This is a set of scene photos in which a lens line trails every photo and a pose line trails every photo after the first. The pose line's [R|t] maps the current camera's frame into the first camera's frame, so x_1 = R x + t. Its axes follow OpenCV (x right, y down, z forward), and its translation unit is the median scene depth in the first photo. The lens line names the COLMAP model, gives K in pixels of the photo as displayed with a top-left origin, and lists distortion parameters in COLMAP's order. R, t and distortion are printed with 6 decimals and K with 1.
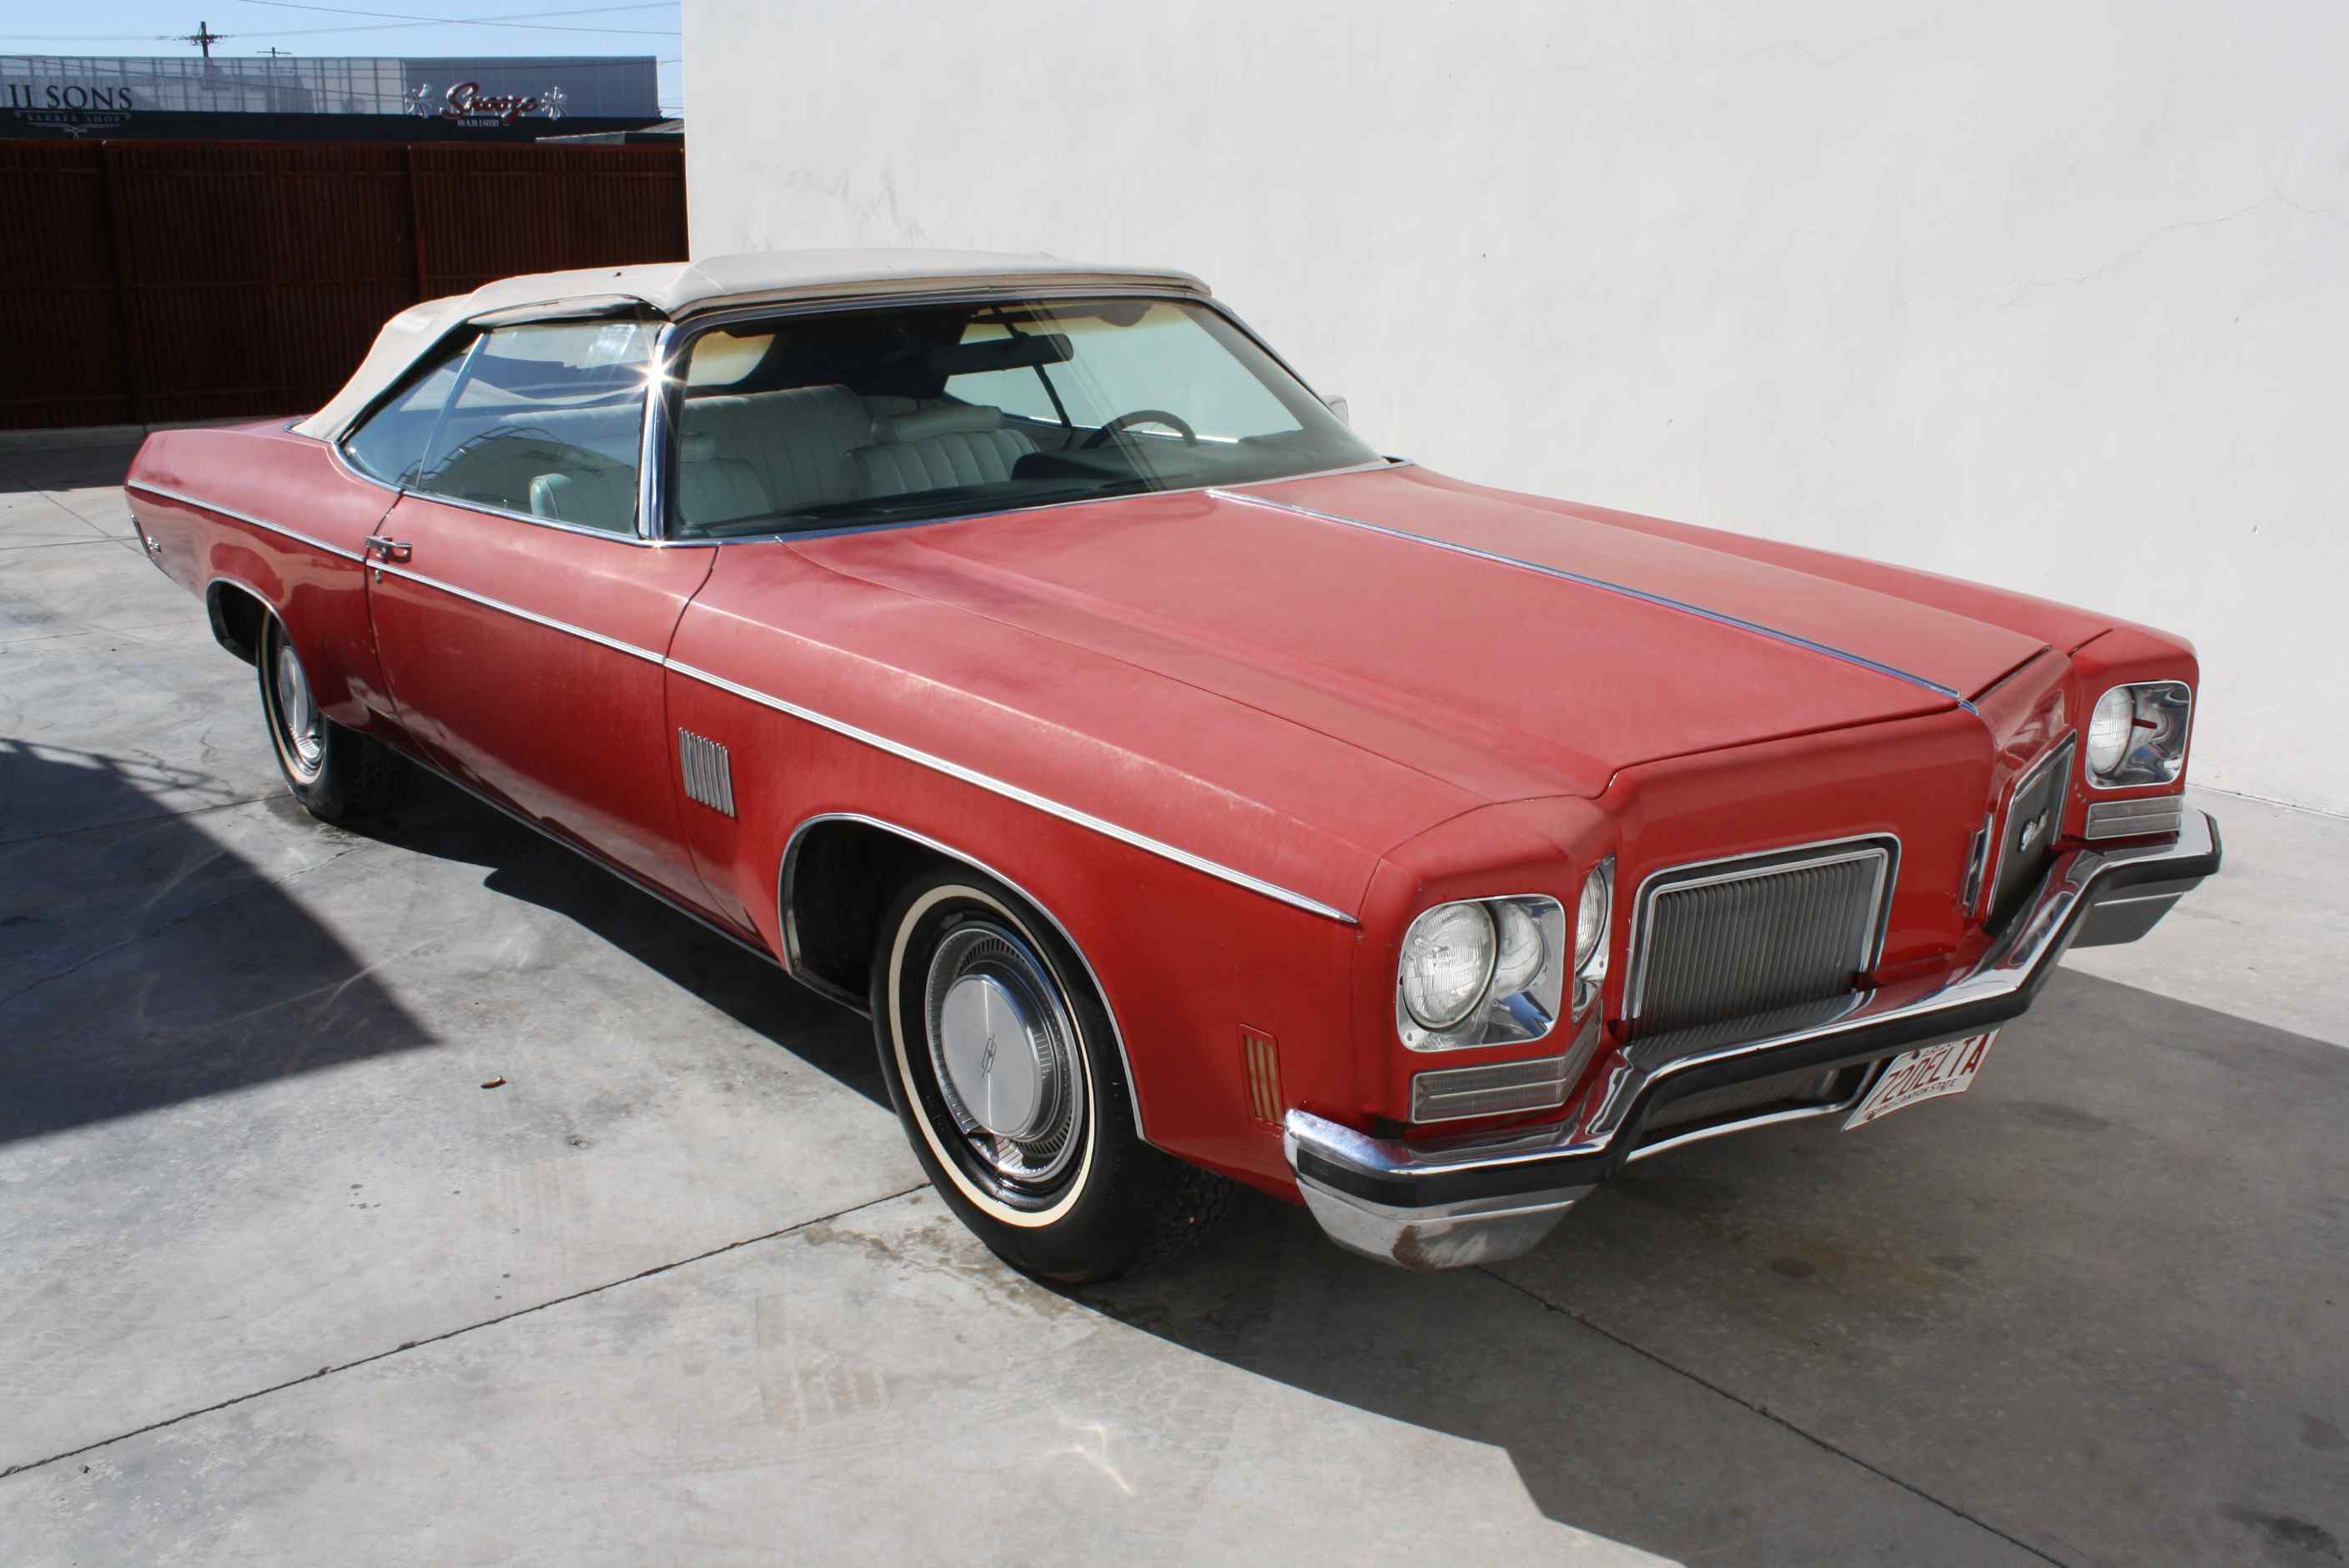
lens RADIAL K [[2024.2, 0, 1174.5], [0, 2024.2, 784.0], [0, 0, 1]] dist [-0.161233, 0.149840]
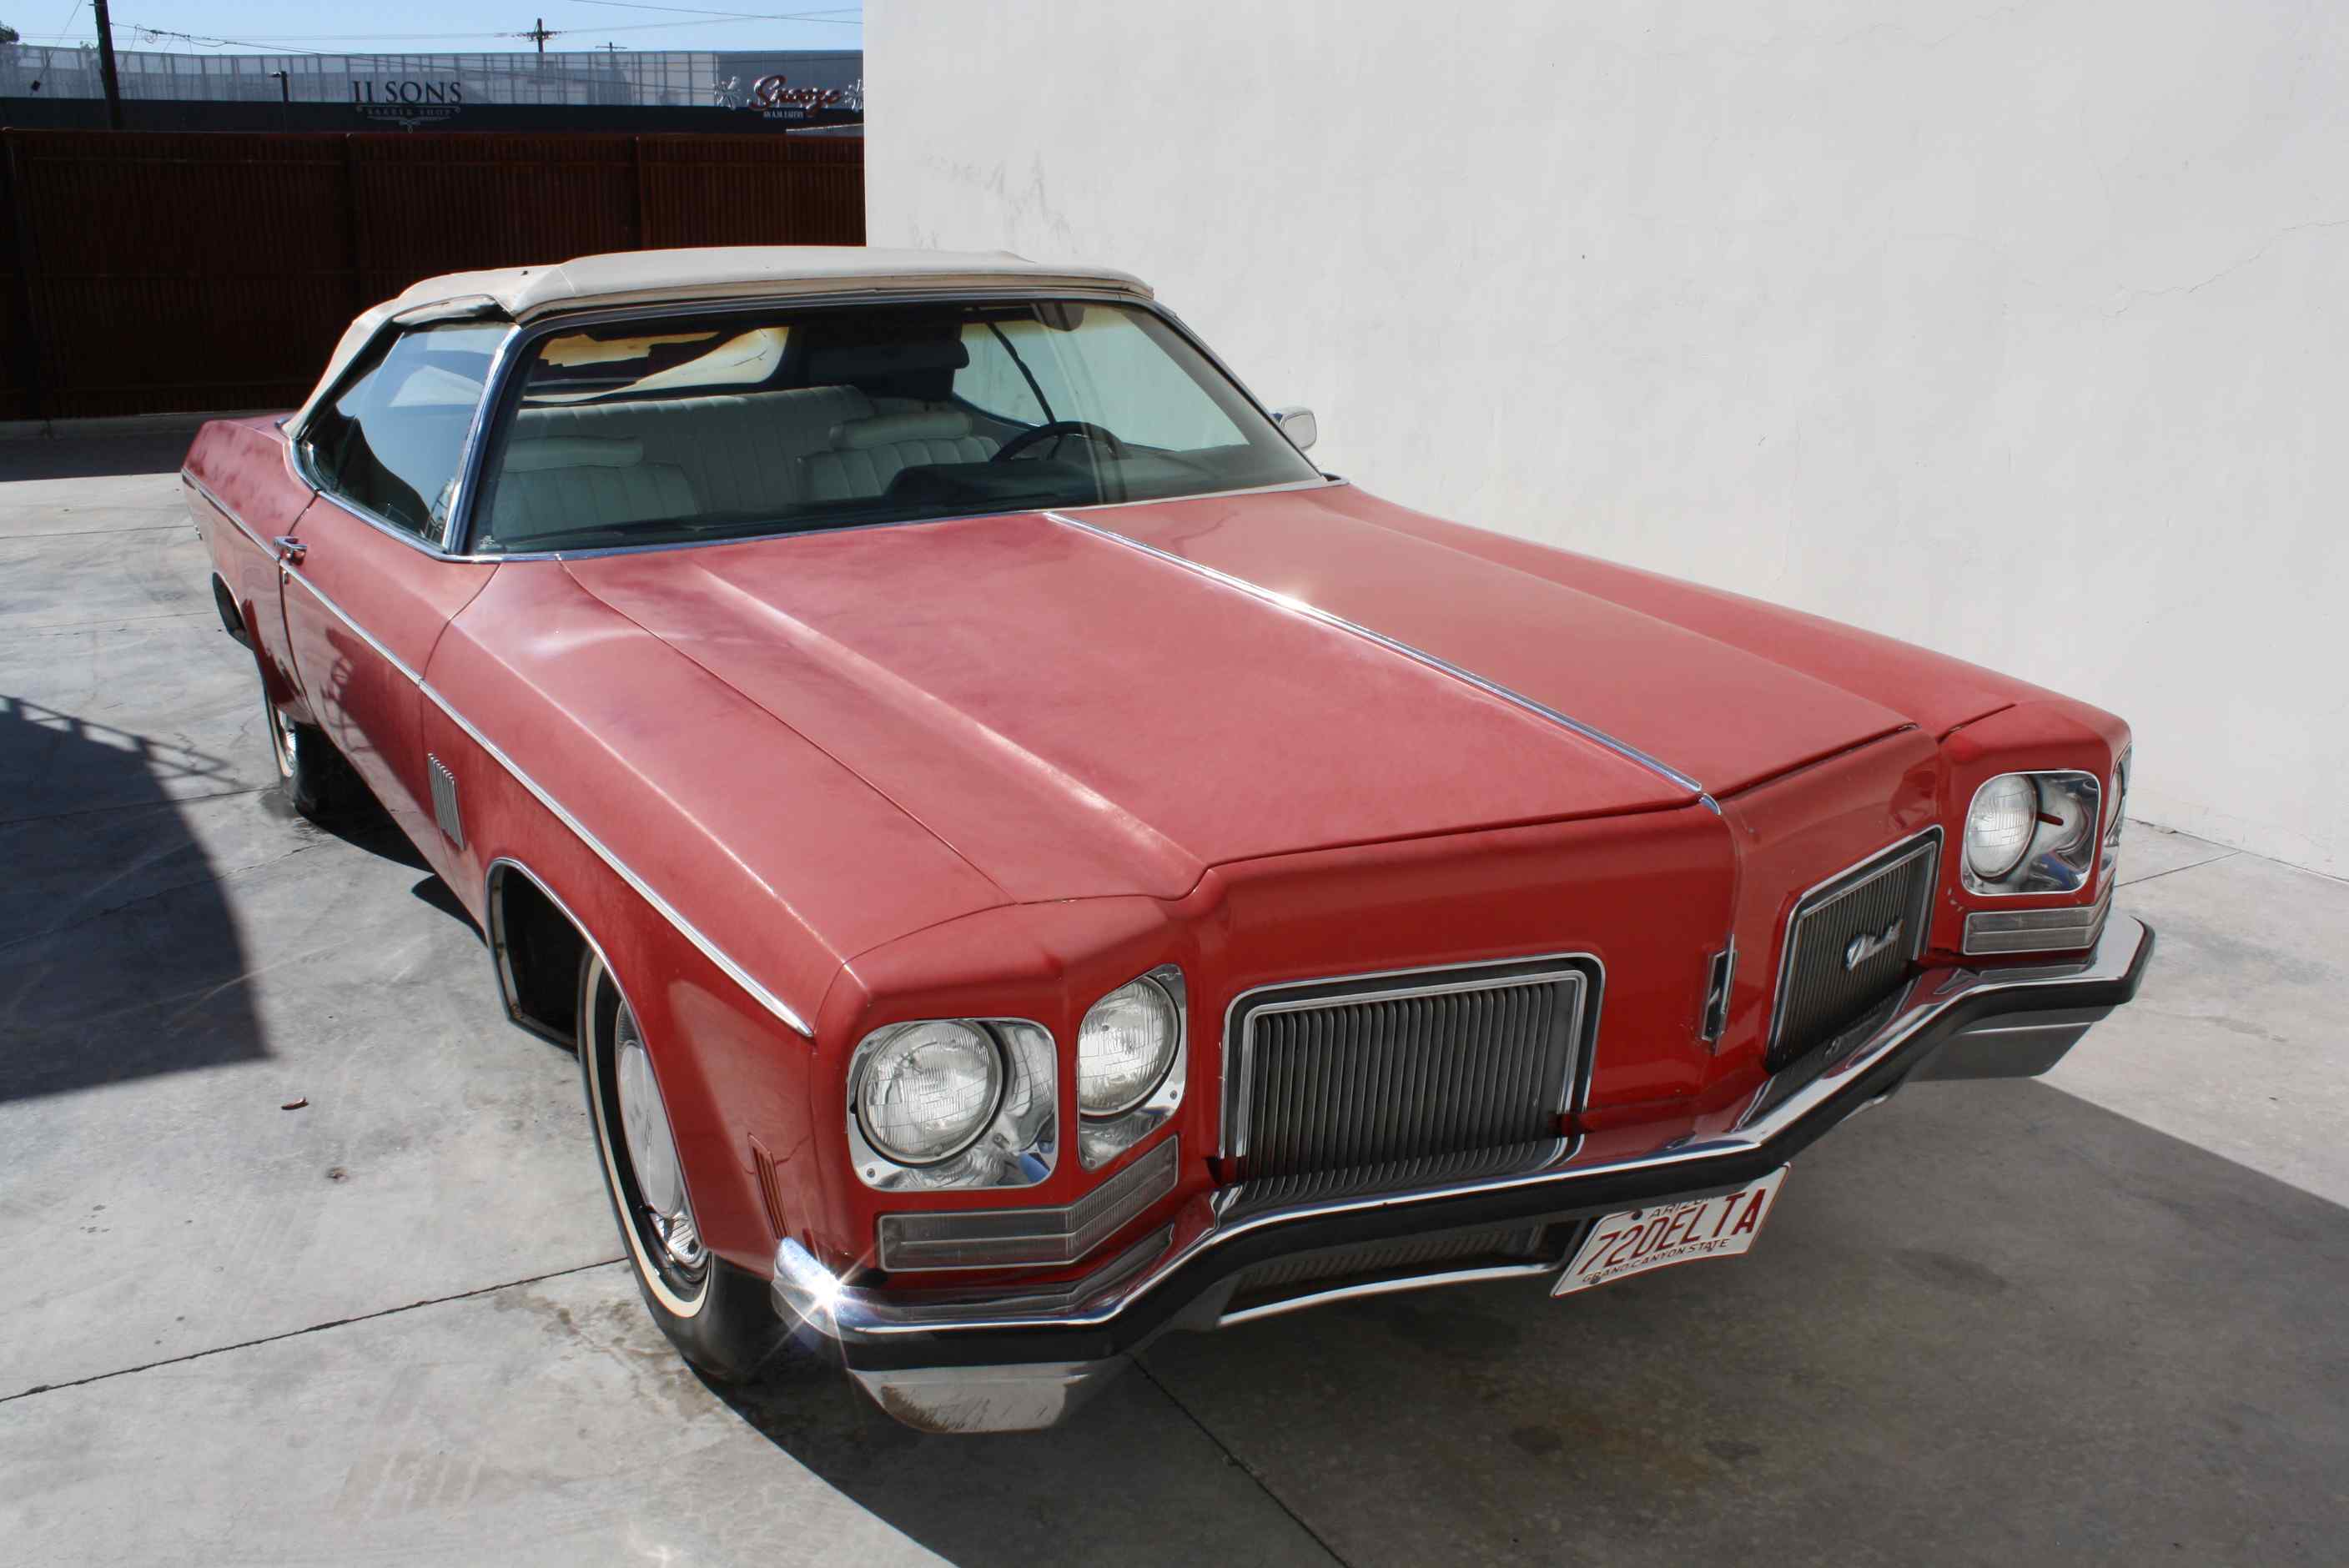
lens RADIAL K [[2027.1, 0, 1187.7], [0, 2027.1, 785.9], [0, 0, 1]] dist [-0.170119, 0.163276]
pose [[0.989608, 0.042992, -0.137216, 0.219104], [-0.042615, 0.999075, 0.005688, -0.030408], [0.137333, 0.000218, 0.990525, 0.103400]]
